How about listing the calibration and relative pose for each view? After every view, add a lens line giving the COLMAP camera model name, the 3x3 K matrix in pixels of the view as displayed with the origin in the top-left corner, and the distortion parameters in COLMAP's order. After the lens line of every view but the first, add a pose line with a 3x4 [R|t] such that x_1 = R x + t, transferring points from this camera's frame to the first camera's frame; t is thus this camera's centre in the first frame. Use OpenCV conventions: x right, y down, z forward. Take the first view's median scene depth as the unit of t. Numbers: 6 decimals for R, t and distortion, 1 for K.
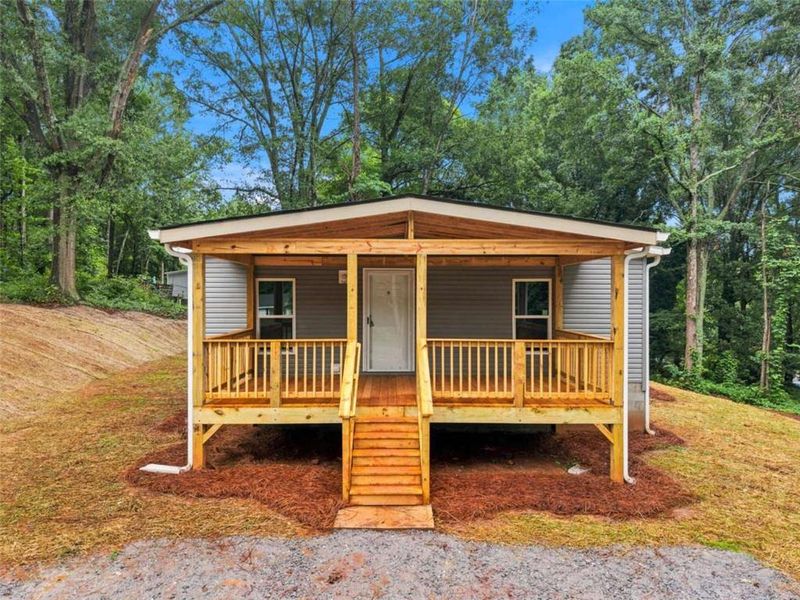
lens RADIAL K [[540.5, 0, 397.6], [0, 540.5, 299.2], [0, 0, 1]] dist [0.006580, -0.006159]
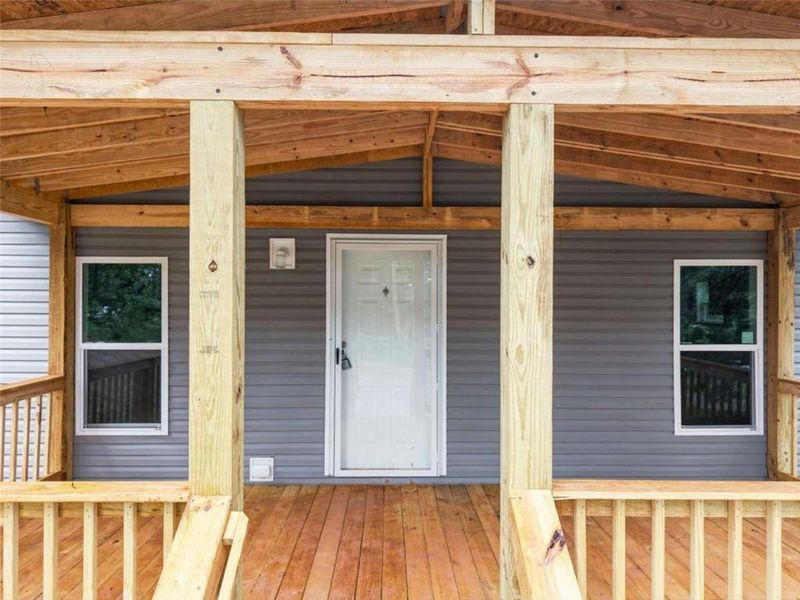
lens RADIAL K [[540.5, 0, 397.6], [0, 540.5, 299.2], [0, 0, 1]] dist [0.006580, -0.006159]
pose [[0.999997, 0.002164, -0.001266, -0.008902], [-0.002174, 0.999966, -0.007955, -0.002627], [0.001249, 0.007958, 0.999968, 0.774838]]
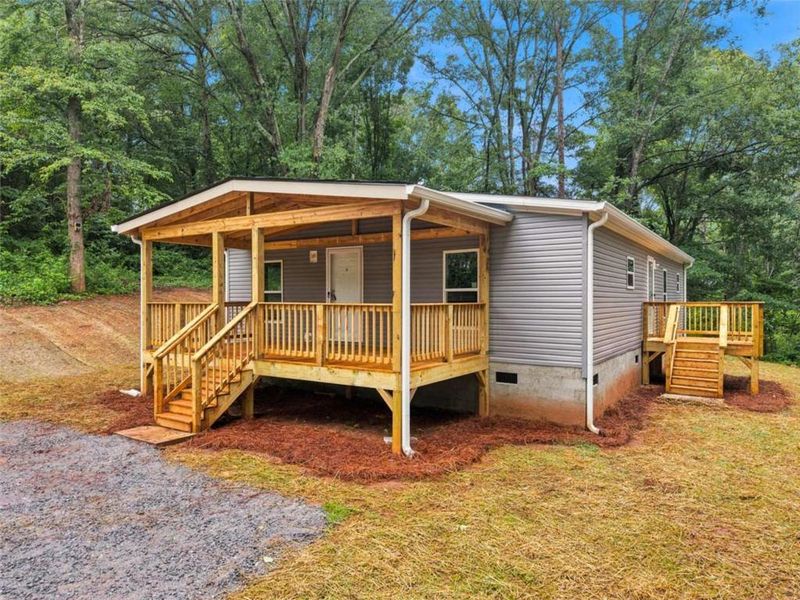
lens RADIAL K [[540.5, 0, 397.6], [0, 540.5, 299.2], [0, 0, 1]] dist [0.006580, -0.006159]
pose [[0.824894, -0.001444, -0.565286, 0.940165], [-0.001374, 0.999989, -0.004560, 0.072756], [0.565286, 0.004539, 0.824882, 0.218269]]
